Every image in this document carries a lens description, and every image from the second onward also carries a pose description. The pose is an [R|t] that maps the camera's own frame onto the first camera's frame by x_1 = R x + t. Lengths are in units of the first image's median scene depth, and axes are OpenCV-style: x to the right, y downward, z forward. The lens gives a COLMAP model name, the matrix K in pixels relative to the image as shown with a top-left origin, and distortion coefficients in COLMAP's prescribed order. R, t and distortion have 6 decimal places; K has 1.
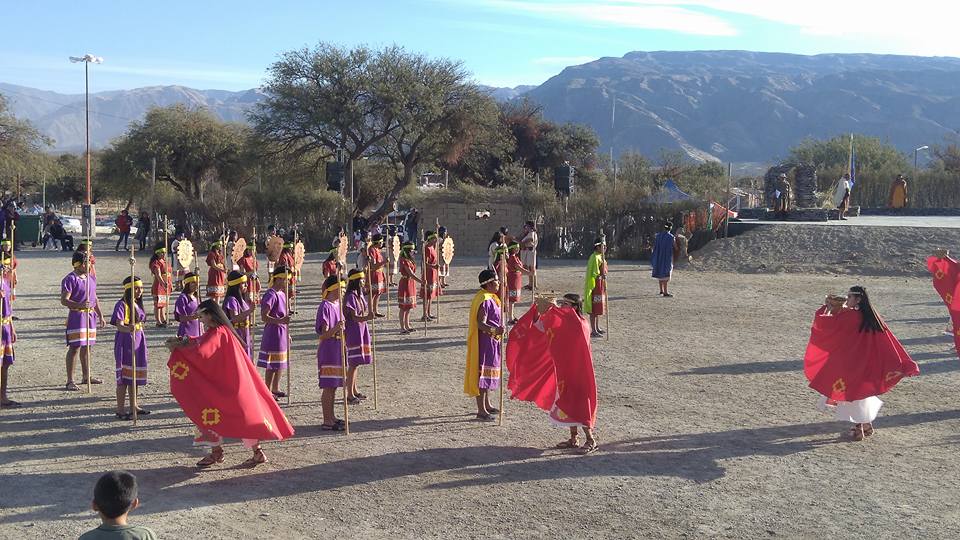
lens RADIAL K [[1054.9, 0, 480.0], [0, 1054.9, 270.0], [0, 0, 1]] dist [0.119030, -0.215724]
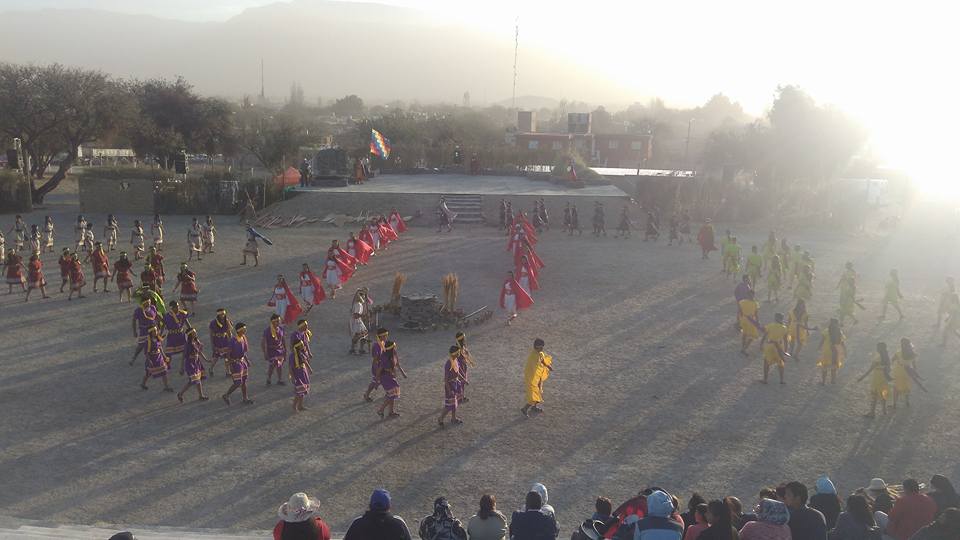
lens RADIAL K [[769.5, 0, 480.0], [0, 769.5, 270.0], [0, 0, 1]] dist [0.080964, -0.098893]
pose [[0.937298, -0.067860, 0.341859, 0.072224], [0.021786, 0.990351, 0.136855, -0.061925], [-0.347848, -0.120826, 0.929733, -0.200382]]
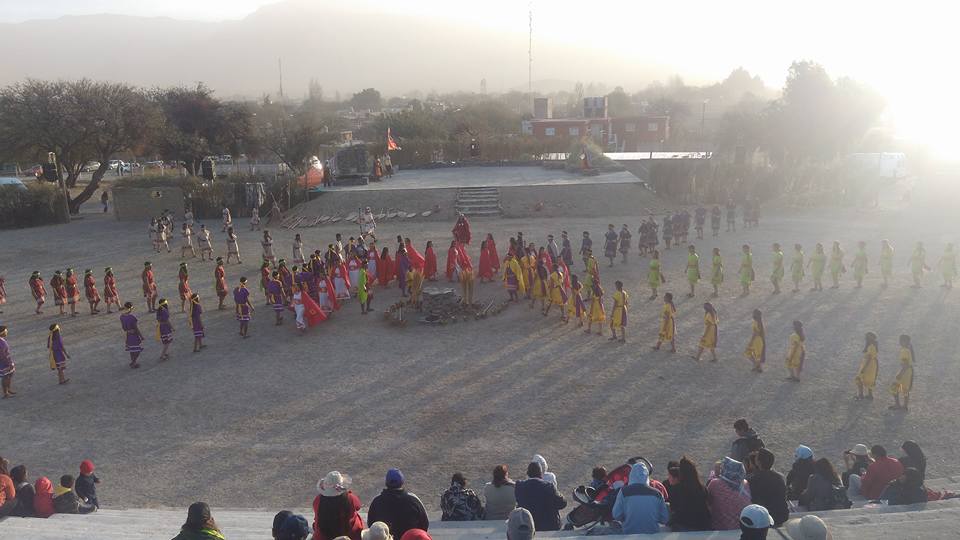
lens RADIAL K [[768.7, 0, 480.0], [0, 768.7, 270.0], [0, 0, 1]] dist [0.099177, -0.141608]
pose [[0.944057, -0.112245, 0.310092, 0.069494], [0.067161, 0.986027, 0.152446, -0.070112], [-0.322870, -0.123092, 0.938405, -0.227153]]
